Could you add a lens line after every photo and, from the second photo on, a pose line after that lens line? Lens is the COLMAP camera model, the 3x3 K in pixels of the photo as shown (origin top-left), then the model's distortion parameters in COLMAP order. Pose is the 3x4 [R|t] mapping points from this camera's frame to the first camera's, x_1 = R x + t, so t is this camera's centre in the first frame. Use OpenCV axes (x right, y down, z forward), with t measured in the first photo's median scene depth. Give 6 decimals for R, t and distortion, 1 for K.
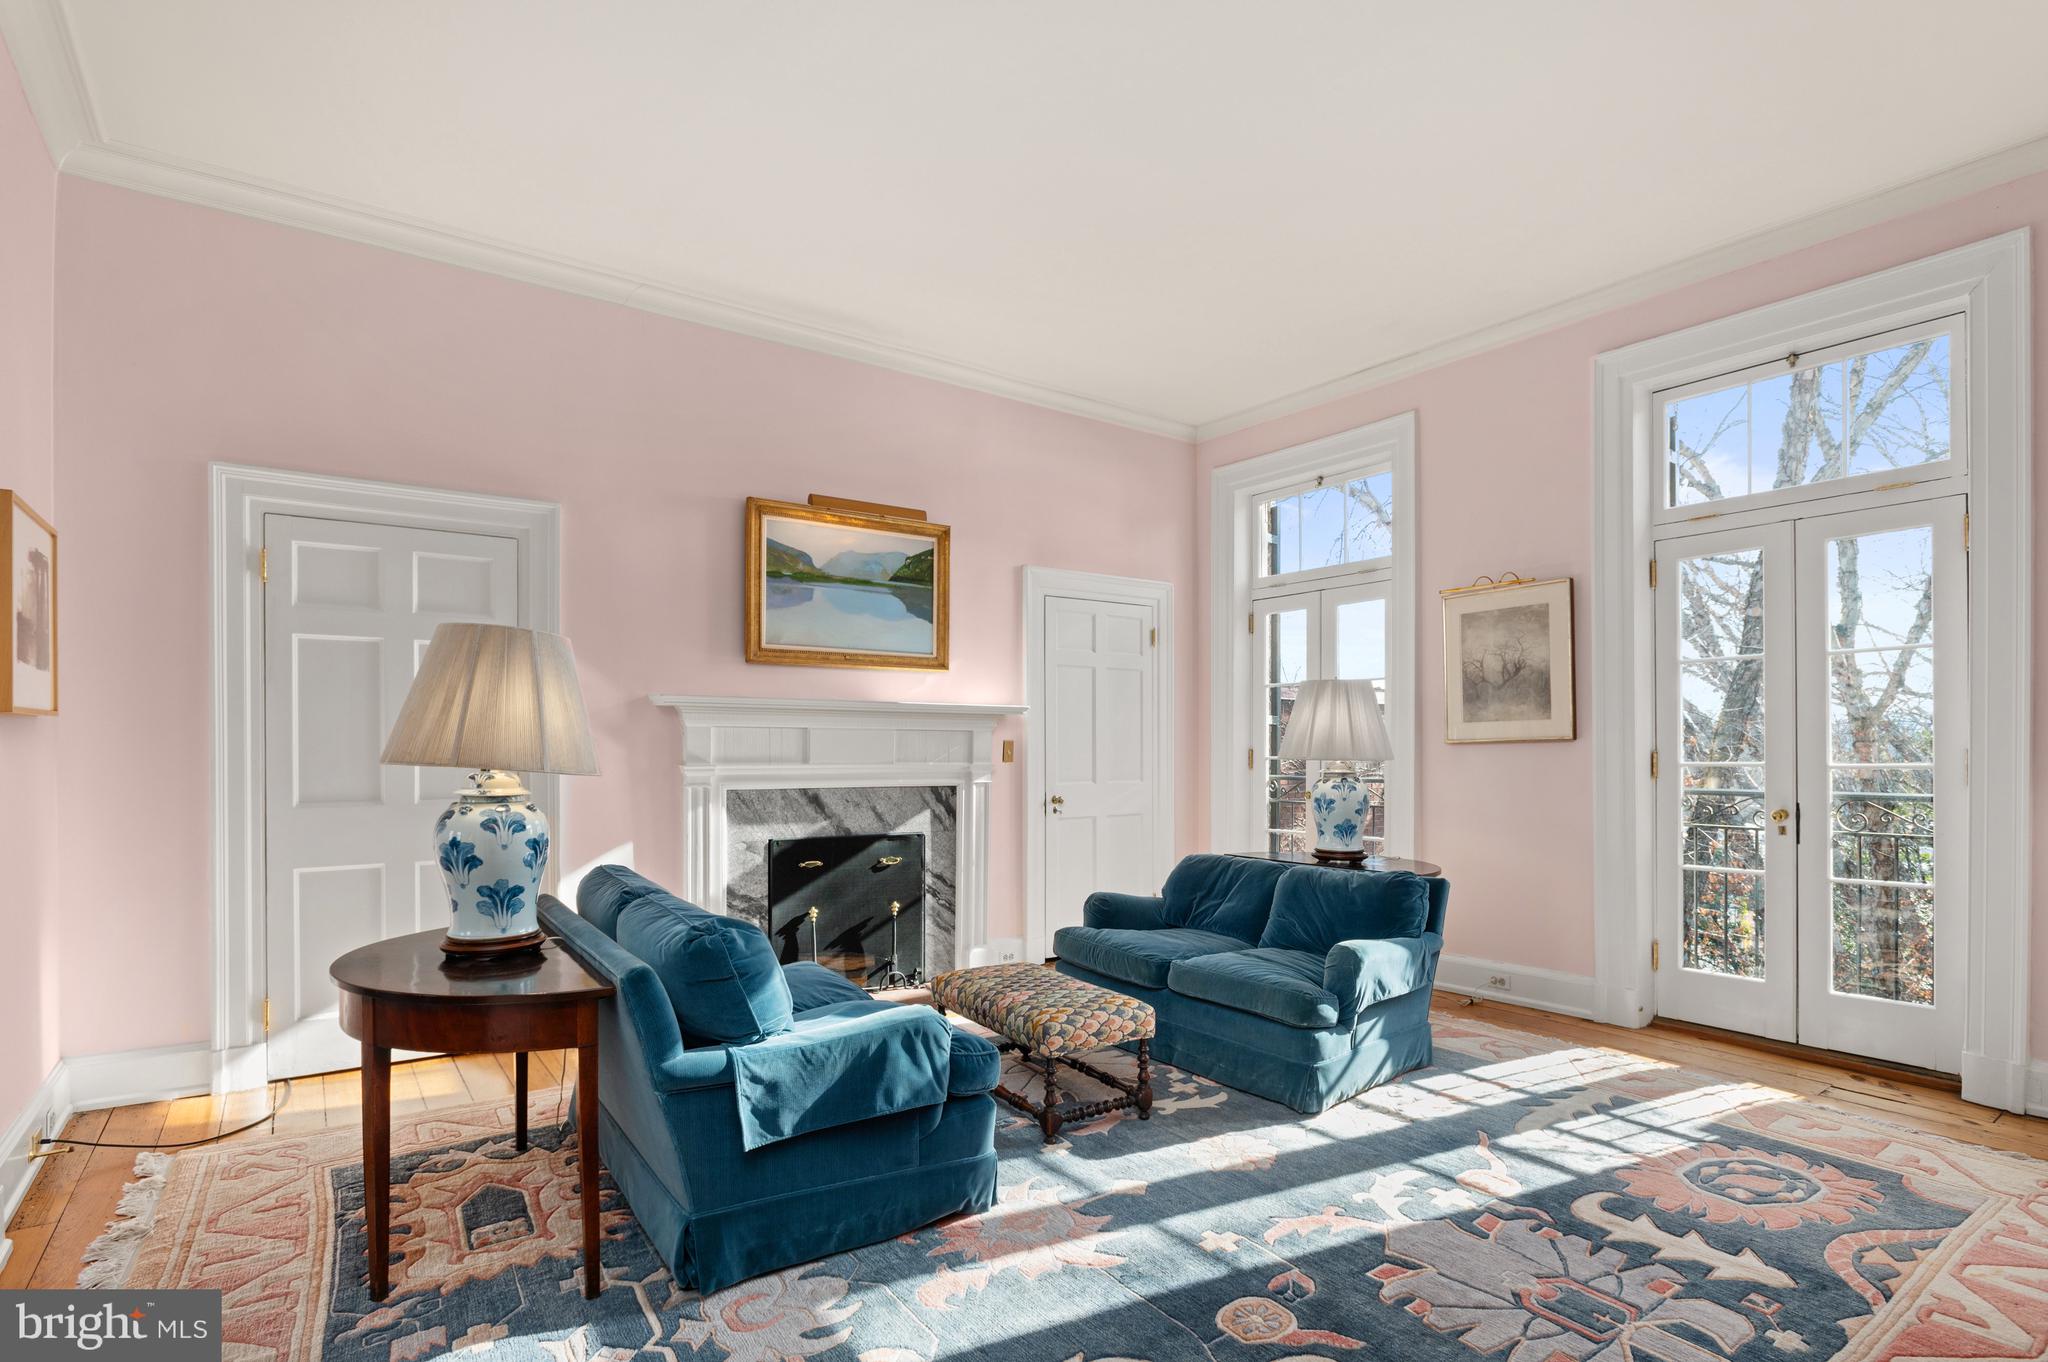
lens RADIAL K [[1003.1, 0, 984.4], [0, 1003.1, 758.3], [0, 0, 1]] dist [-0.023344, 0.000200]
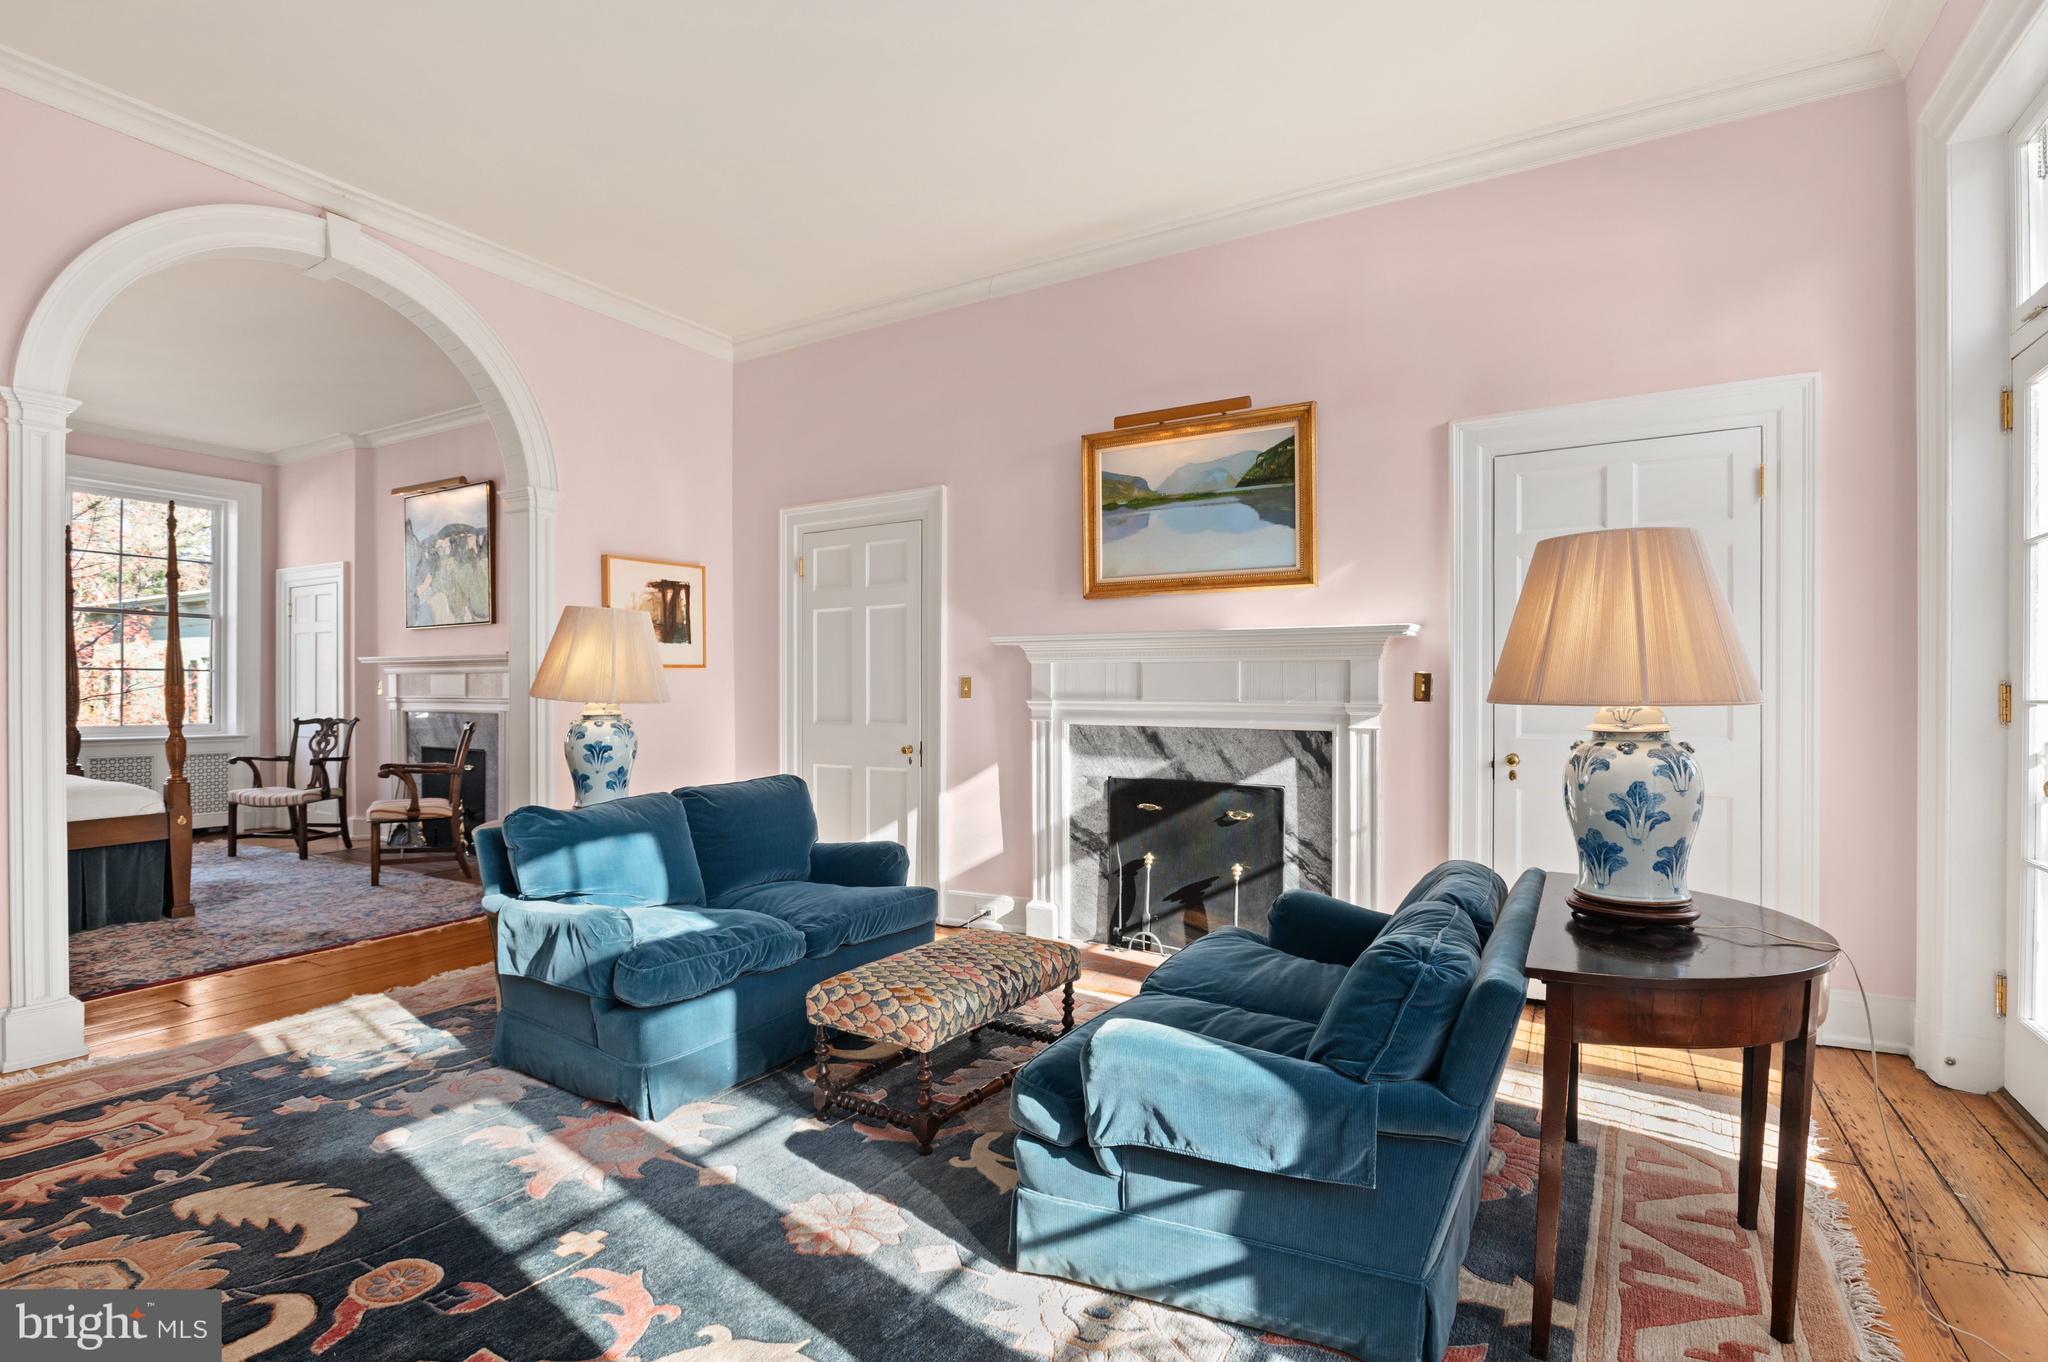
lens RADIAL K [[972.4, 0, 1023.6], [0, 972.4, 689.7], [0, 0, 1]] dist [-0.014677, 0.000486]
pose [[0.418592, 0.003285, -0.908169, 0.603178], [-0.005017, 0.999987, 0.001305, -0.004904], [0.908161, 0.004010, 0.418602, 0.508434]]
